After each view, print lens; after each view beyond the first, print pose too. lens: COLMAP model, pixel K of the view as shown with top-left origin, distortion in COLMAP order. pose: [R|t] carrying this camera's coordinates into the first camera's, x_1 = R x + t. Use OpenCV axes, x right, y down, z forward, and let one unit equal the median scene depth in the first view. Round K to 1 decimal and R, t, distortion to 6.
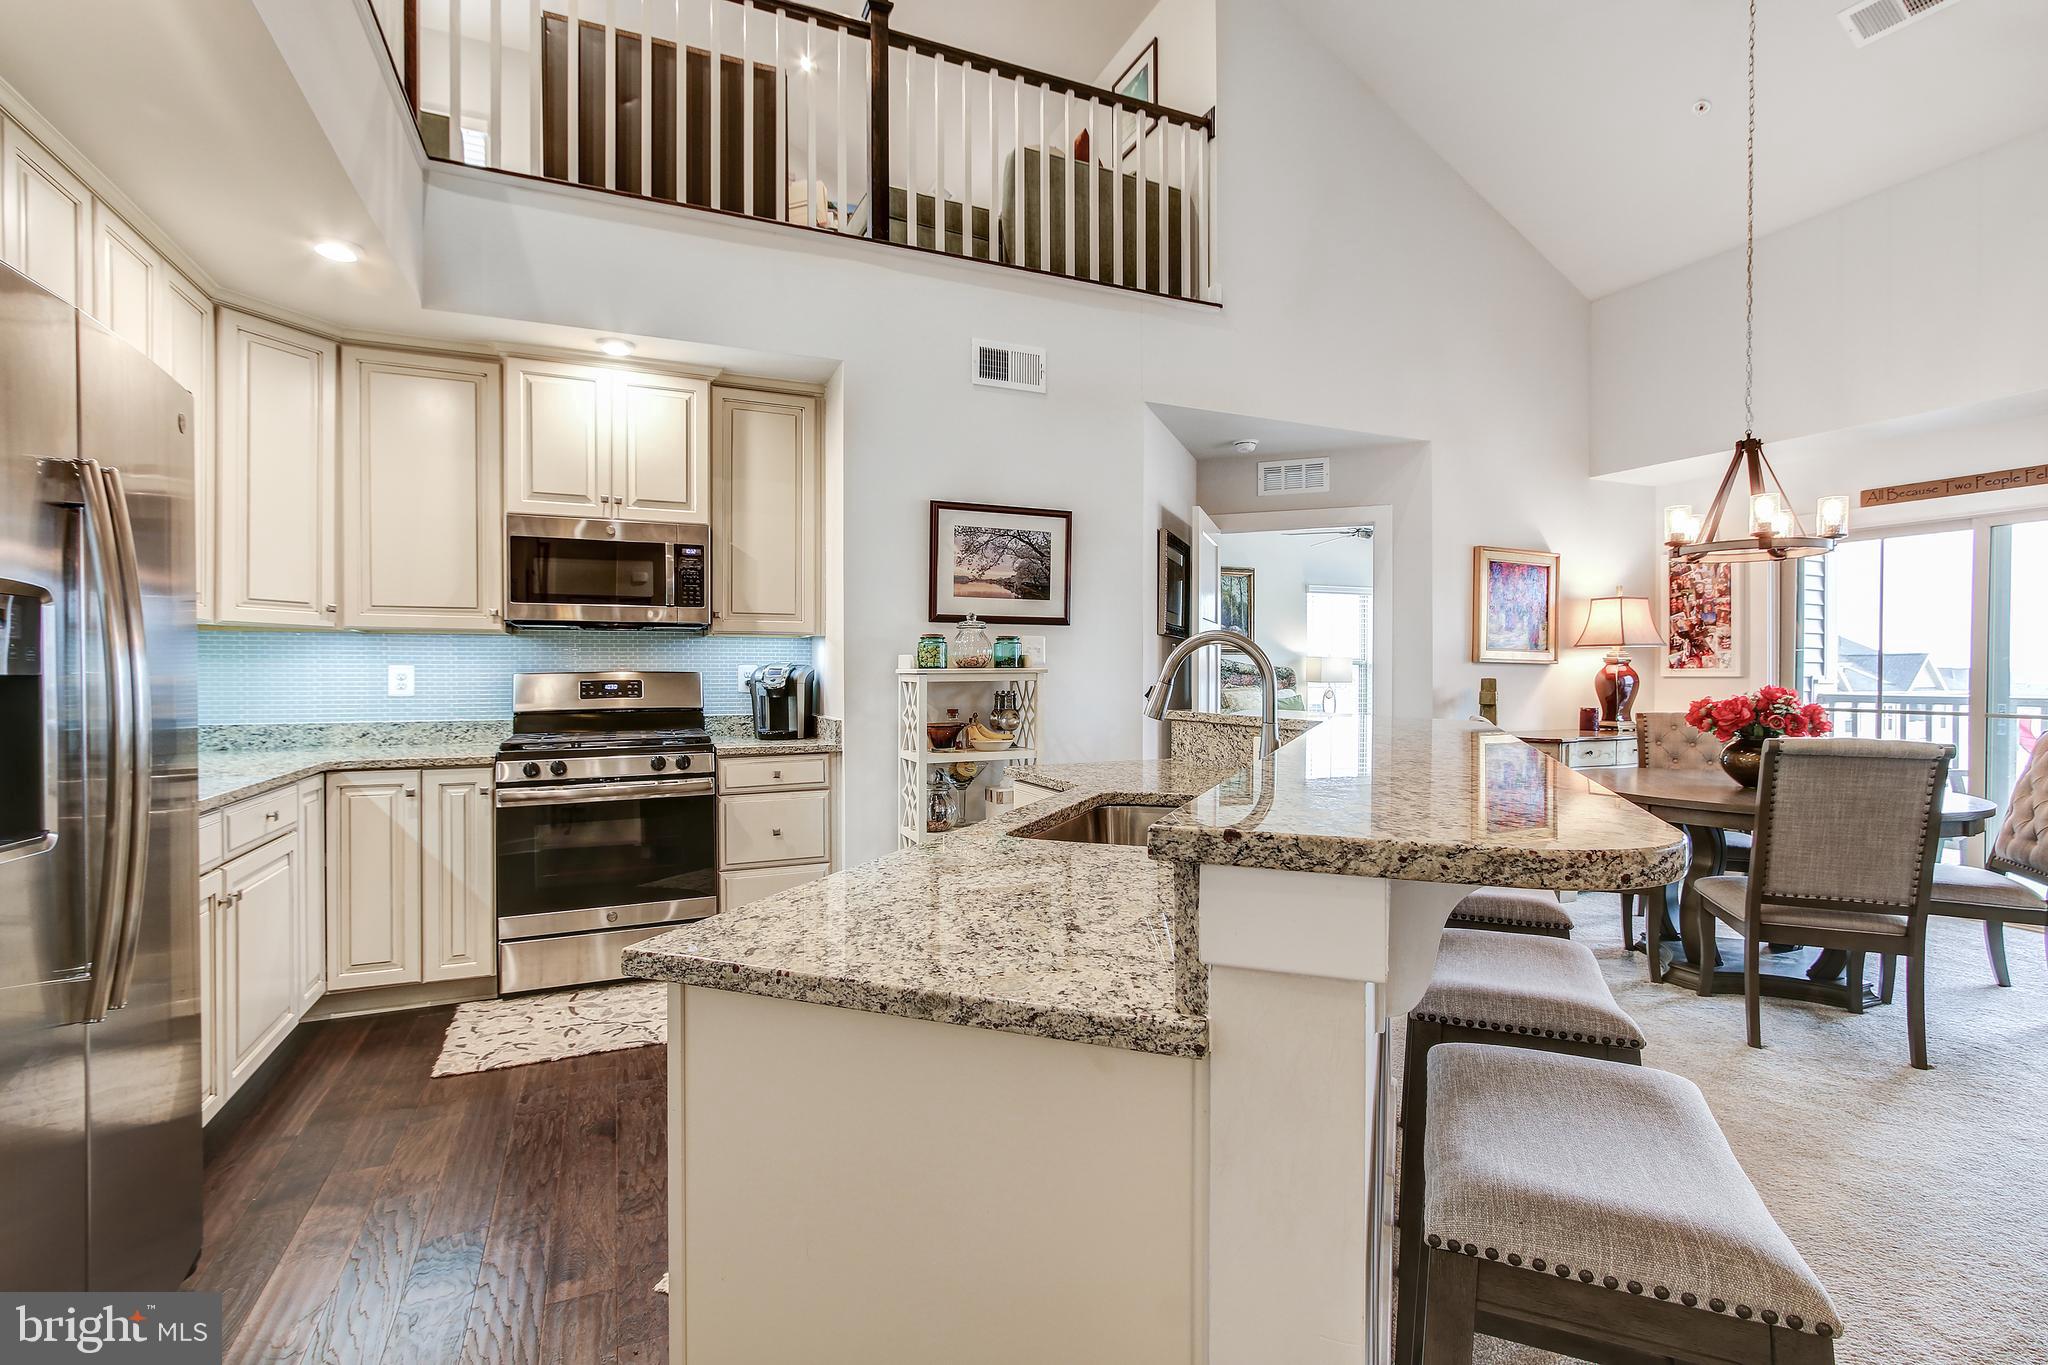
lens RADIAL K [[938.4, 0, 1032.1], [0, 938.4, 682.8], [0, 0, 1]] dist [-0.007973, 0.005389]
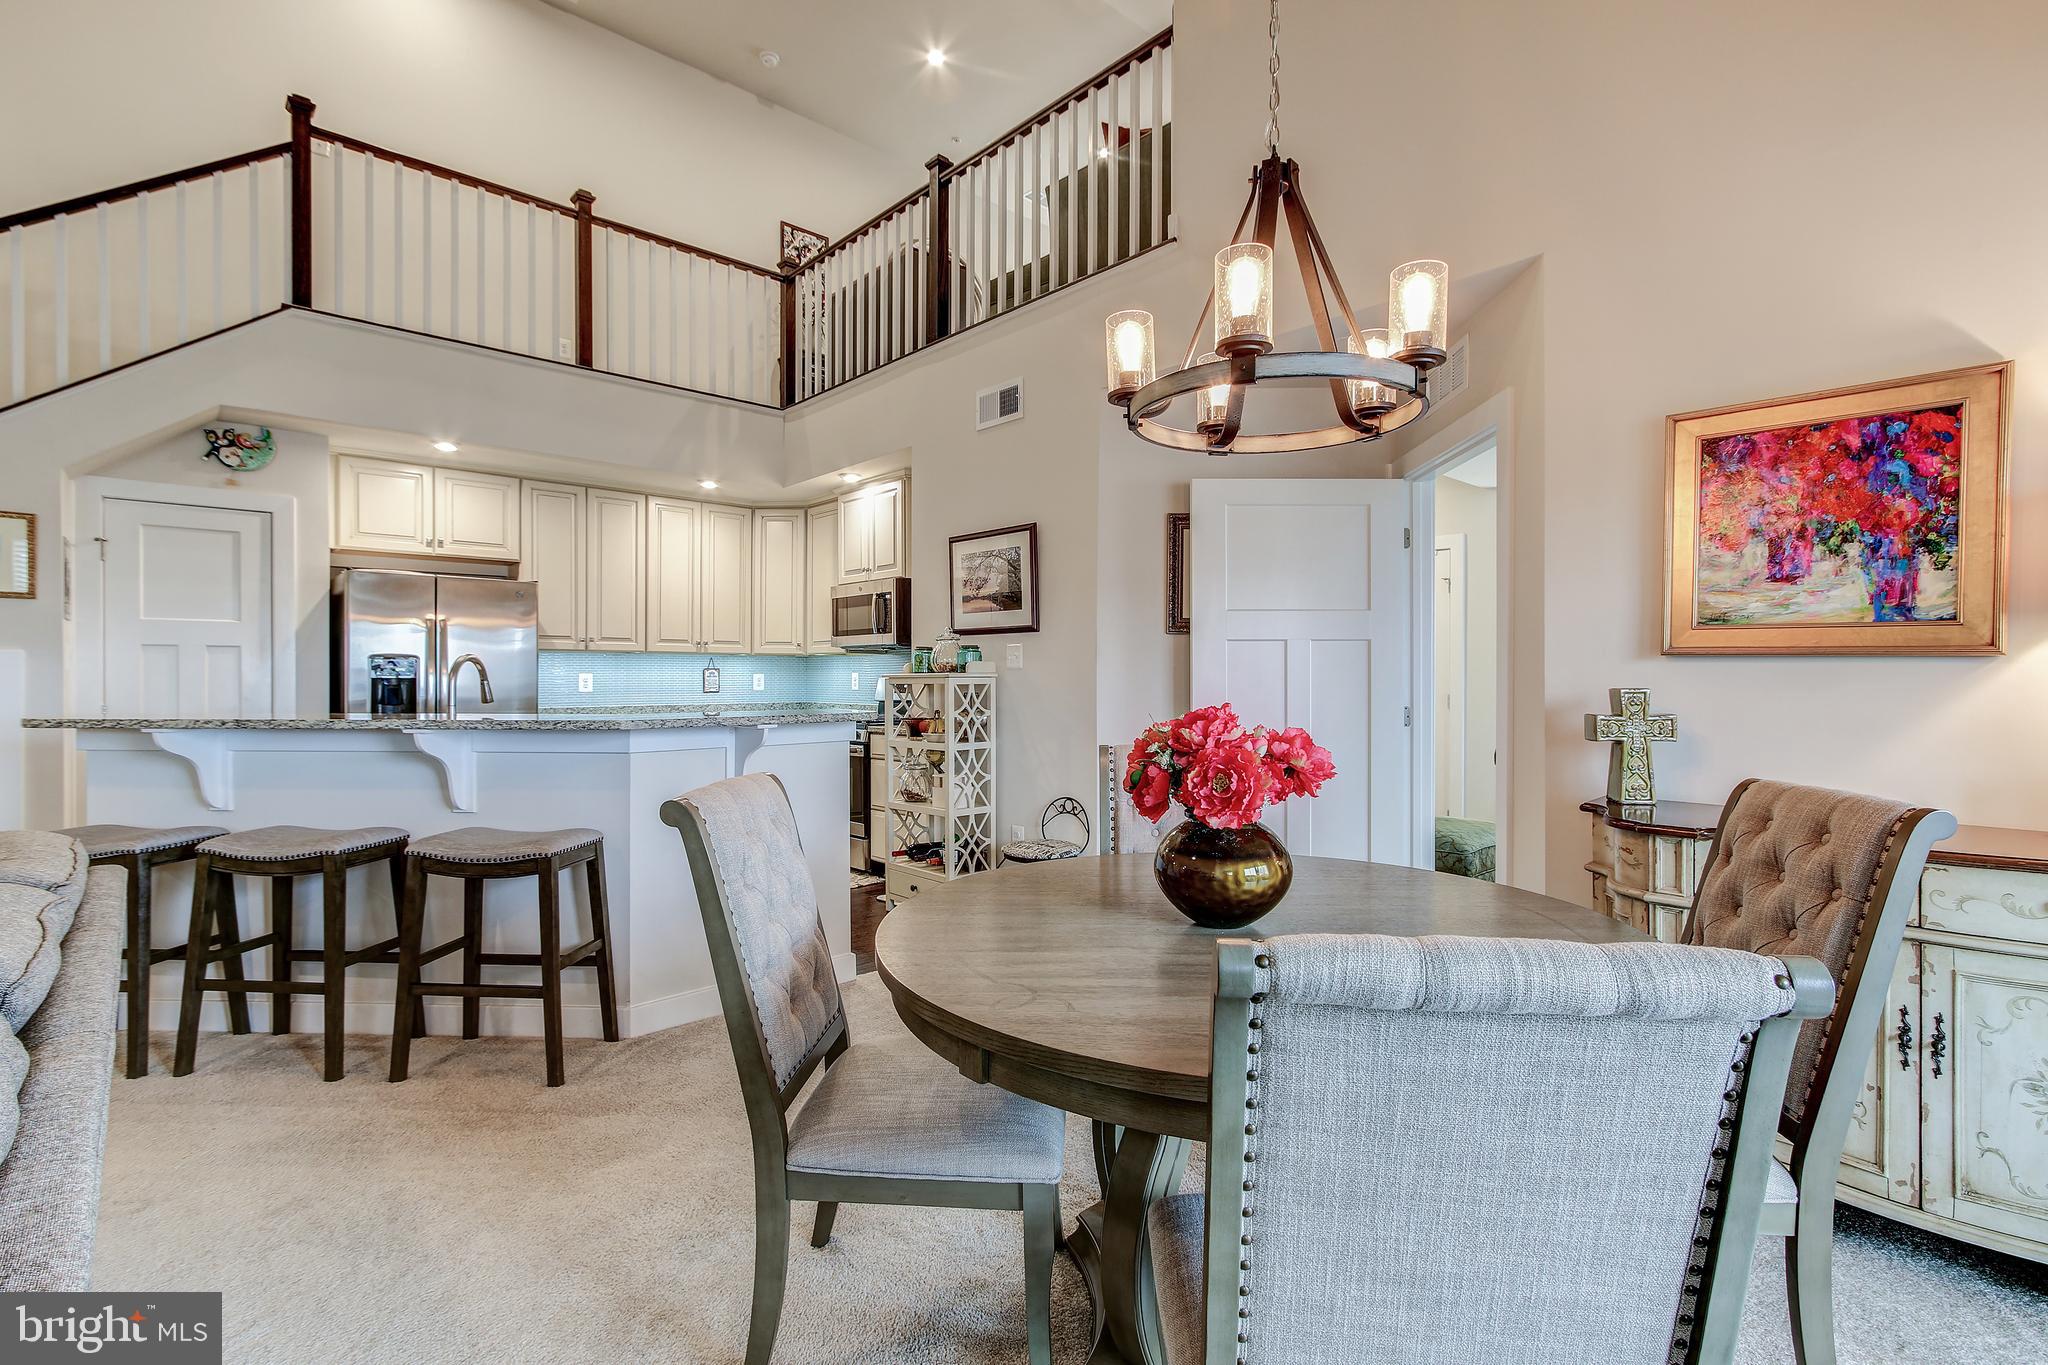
lens RADIAL K [[938.4, 0, 1031.0], [0, 938.4, 682.3], [0, 0, 1]] dist [-0.007973, 0.005389]
pose [[0.318713, 0.006414, -0.947830, 1.006459], [-0.009655, 0.999947, 0.003521, -0.008559], [0.947802, 0.008029, 0.318758, 0.647828]]
